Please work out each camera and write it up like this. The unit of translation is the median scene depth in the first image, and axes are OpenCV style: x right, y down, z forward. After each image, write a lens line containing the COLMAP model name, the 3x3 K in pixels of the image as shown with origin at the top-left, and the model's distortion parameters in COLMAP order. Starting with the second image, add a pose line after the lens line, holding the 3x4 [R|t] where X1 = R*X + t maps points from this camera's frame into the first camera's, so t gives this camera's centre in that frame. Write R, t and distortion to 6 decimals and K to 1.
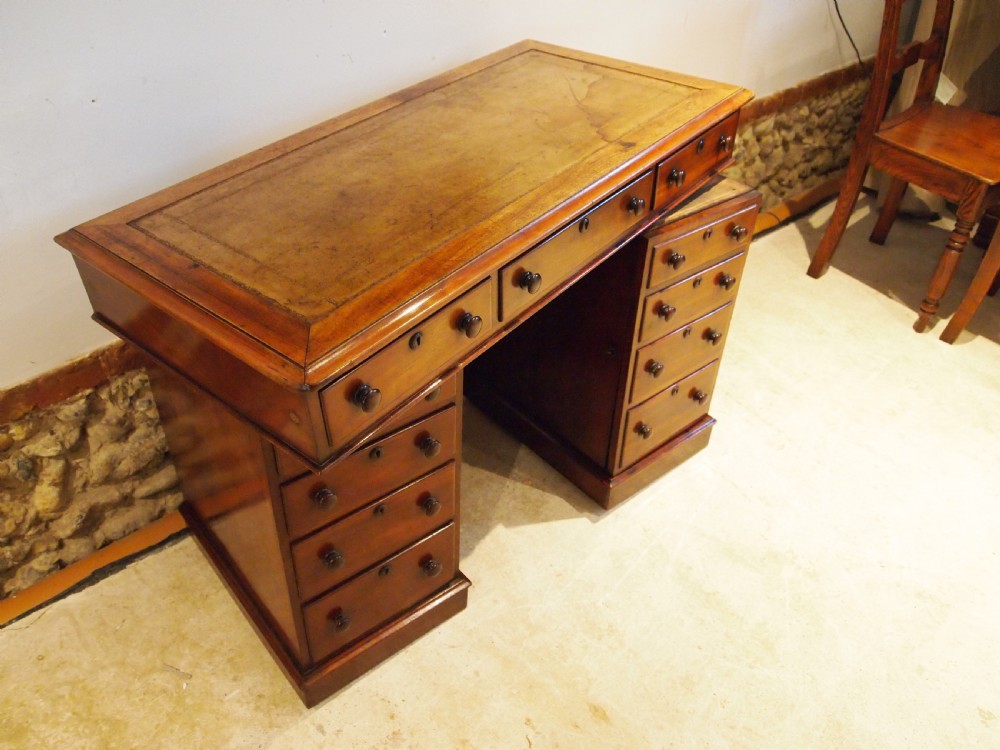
lens RADIAL K [[797.6, 0, 500.4], [0, 797.6, 372.7], [0, 0, 1]] dist [-0.045820, 0.000233]
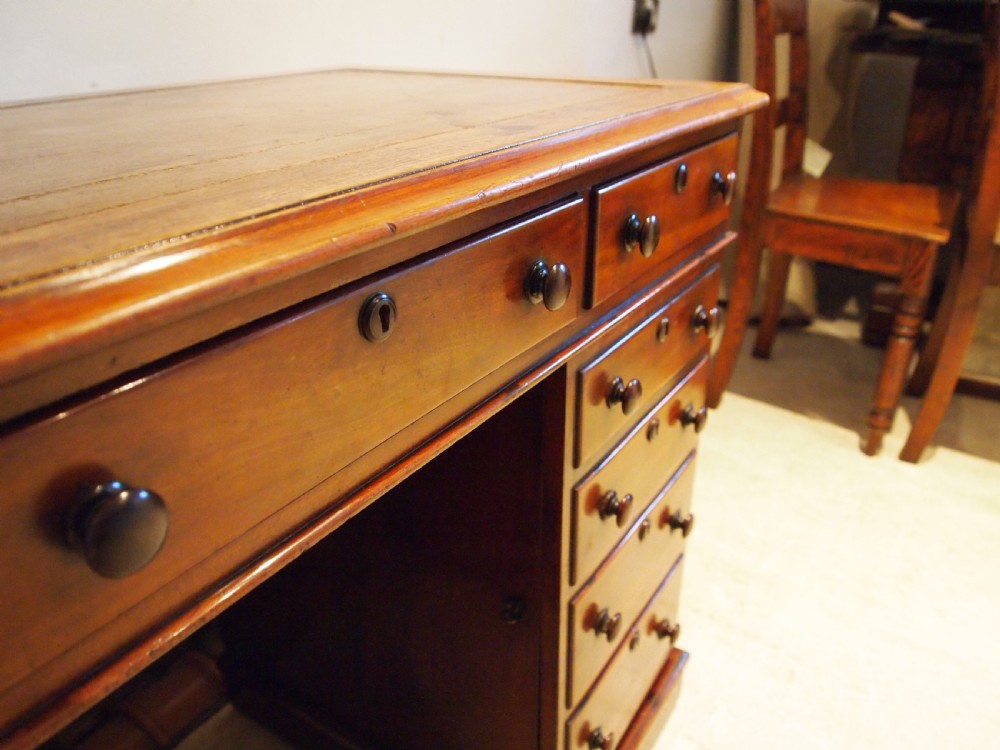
lens RADIAL K [[786.5, 0, 500.0], [0, 786.5, 375.0], [0, 0, 1]] dist [-0.048837, -0.000275]
pose [[0.956855, -0.123646, 0.262944, 0.016692], [0.180673, 0.961912, -0.205142, -0.052267], [-0.227563, 0.243798, 0.942750, 0.507758]]
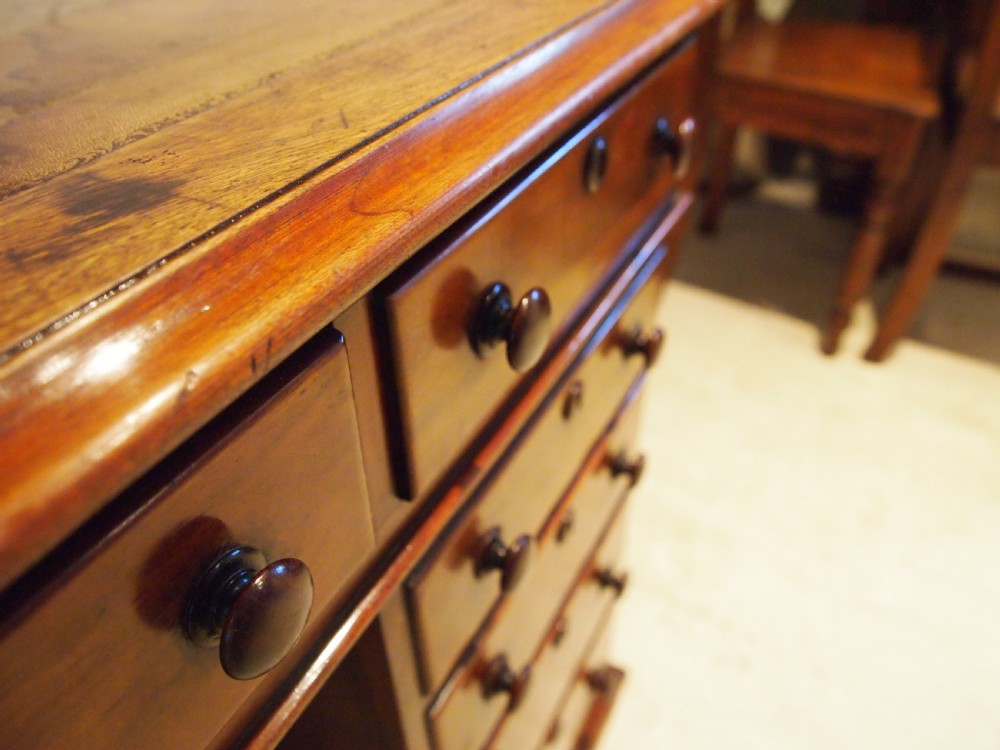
lens RADIAL K [[775.6, 0, 500.0], [0, 775.6, 375.0], [0, 0, 1]] dist [-0.063410, -0.004642]
pose [[0.926733, -0.238513, 0.290306, 0.121187], [0.242386, 0.969905, 0.023107, -0.165712], [-0.287081, 0.048952, 0.956655, 0.646118]]
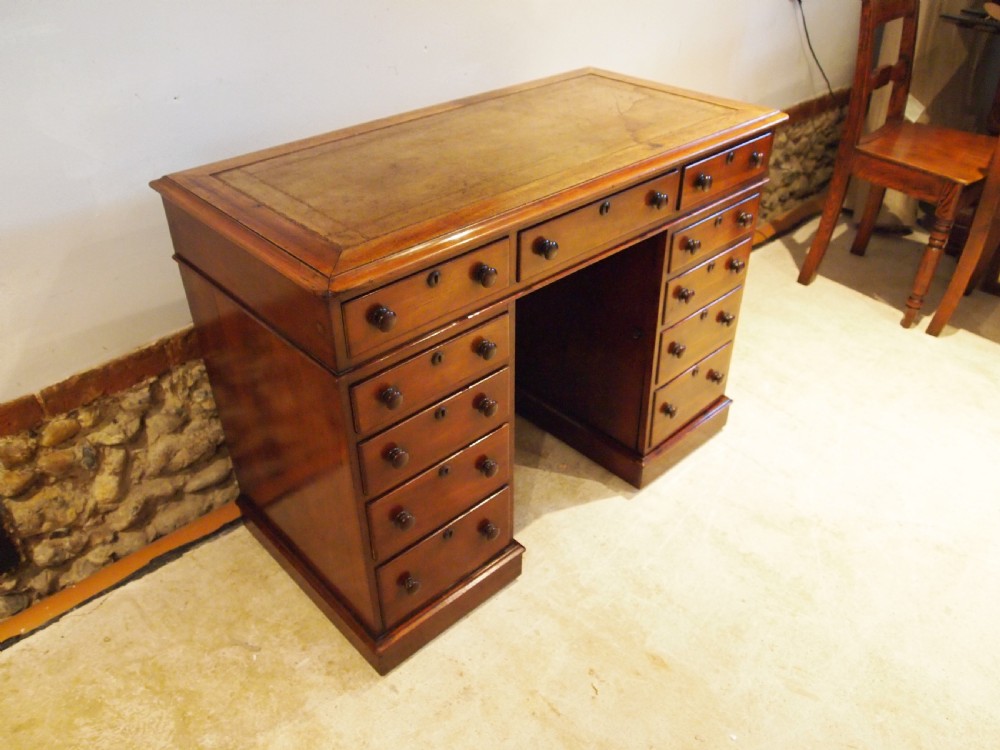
lens RADIAL K [[797.6, 0, 500.4], [0, 797.6, 372.7], [0, 0, 1]] dist [-0.045820, 0.000233]
pose [[0.998465, -0.030135, 0.046479, -0.103063], [0.033754, 0.996290, -0.079160, 0.105333], [-0.043921, 0.080608, 0.995778, -0.060840]]
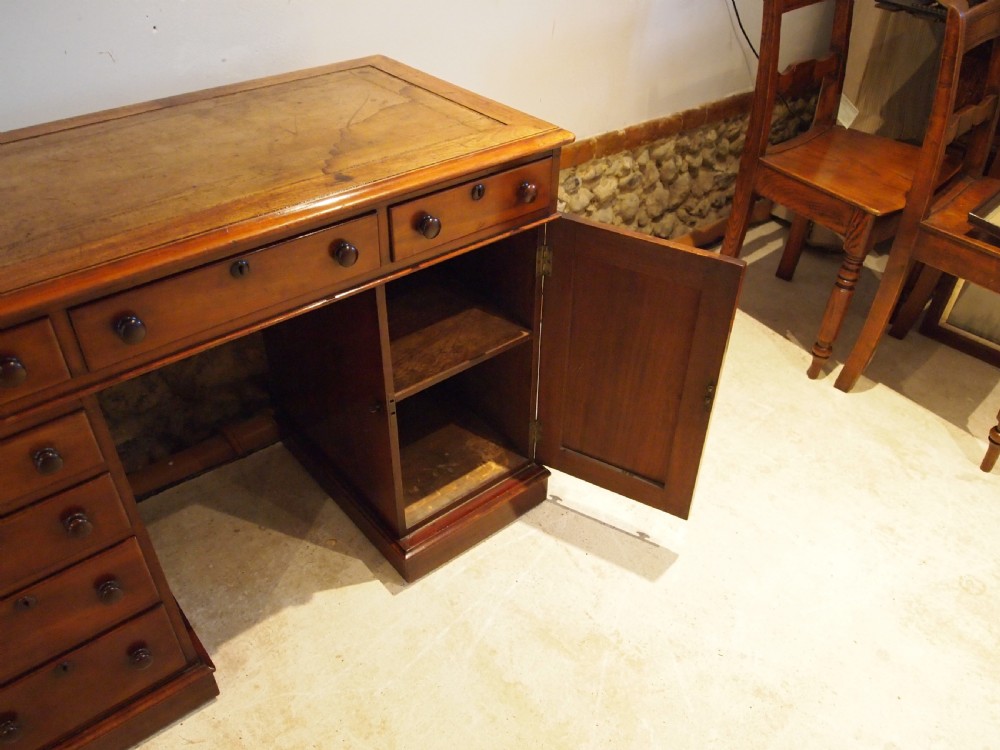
lens RADIAL K [[797.6, 0, 500.4], [0, 797.6, 372.7], [0, 0, 1]] dist [-0.045820, 0.000233]
pose [[0.999716, 0.022920, 0.006589, 0.232500], [-0.022690, 0.999196, -0.033050, -0.026771], [-0.007342, 0.032891, 0.999432, 0.132787]]
